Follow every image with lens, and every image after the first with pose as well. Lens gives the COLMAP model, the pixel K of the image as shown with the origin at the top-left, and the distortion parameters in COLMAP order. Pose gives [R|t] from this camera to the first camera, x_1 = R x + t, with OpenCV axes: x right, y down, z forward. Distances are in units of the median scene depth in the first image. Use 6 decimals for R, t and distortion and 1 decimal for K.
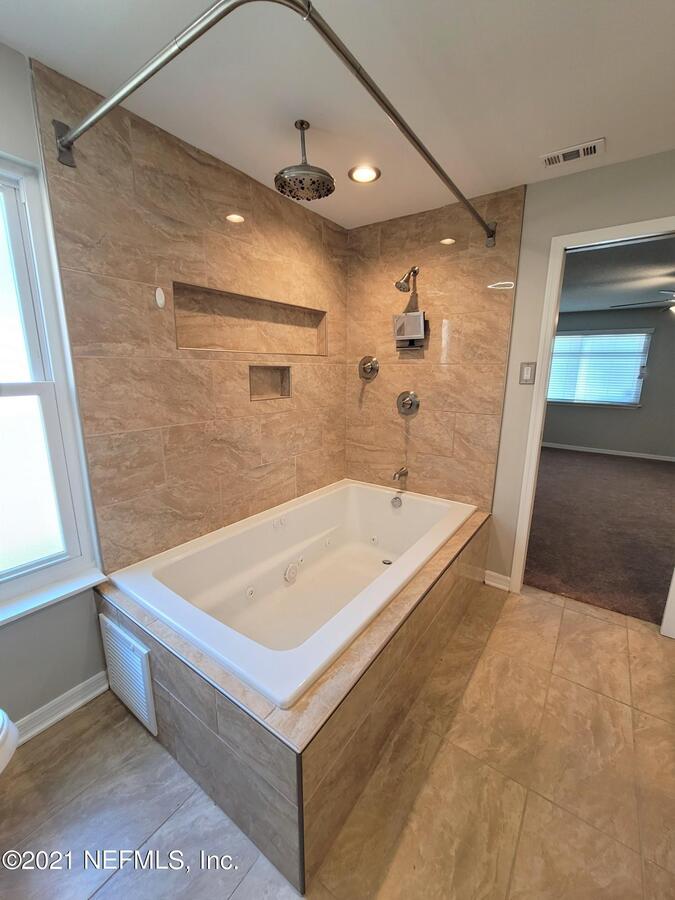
lens RADIAL K [[365.8, 0, 339.0], [0, 365.8, 451.1], [0, 0, 1]] dist [-0.009927, 0.002870]
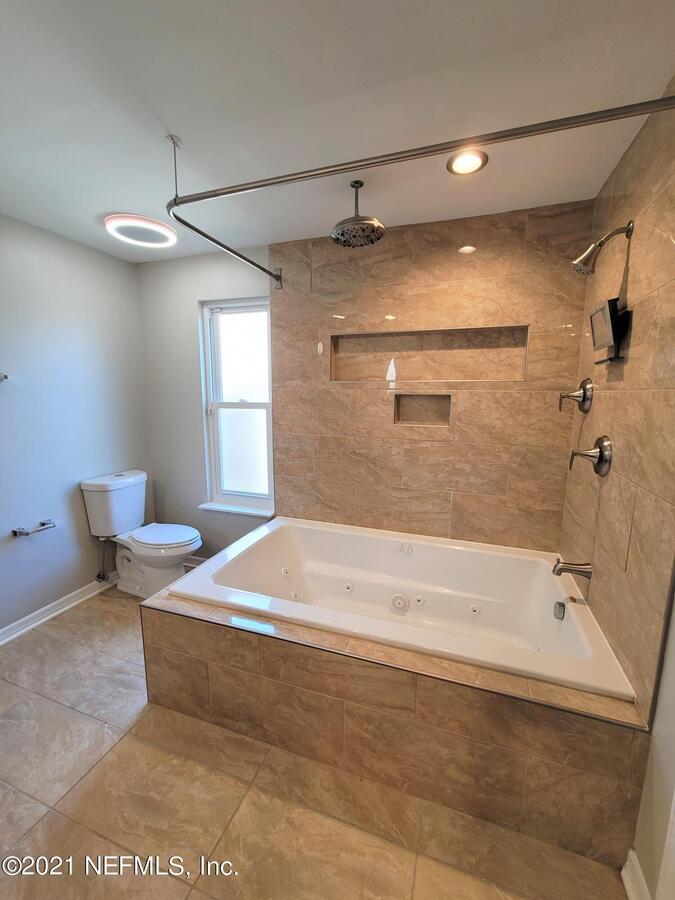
lens RADIAL K [[365.8, 0, 339.0], [0, 365.8, 451.1], [0, 0, 1]] dist [-0.009927, 0.002870]
pose [[0.279670, 0.145482, -0.949010, 0.881994], [-0.213874, 0.973056, 0.086141, -0.140724], [0.935971, 0.178877, 0.303250, 0.612152]]
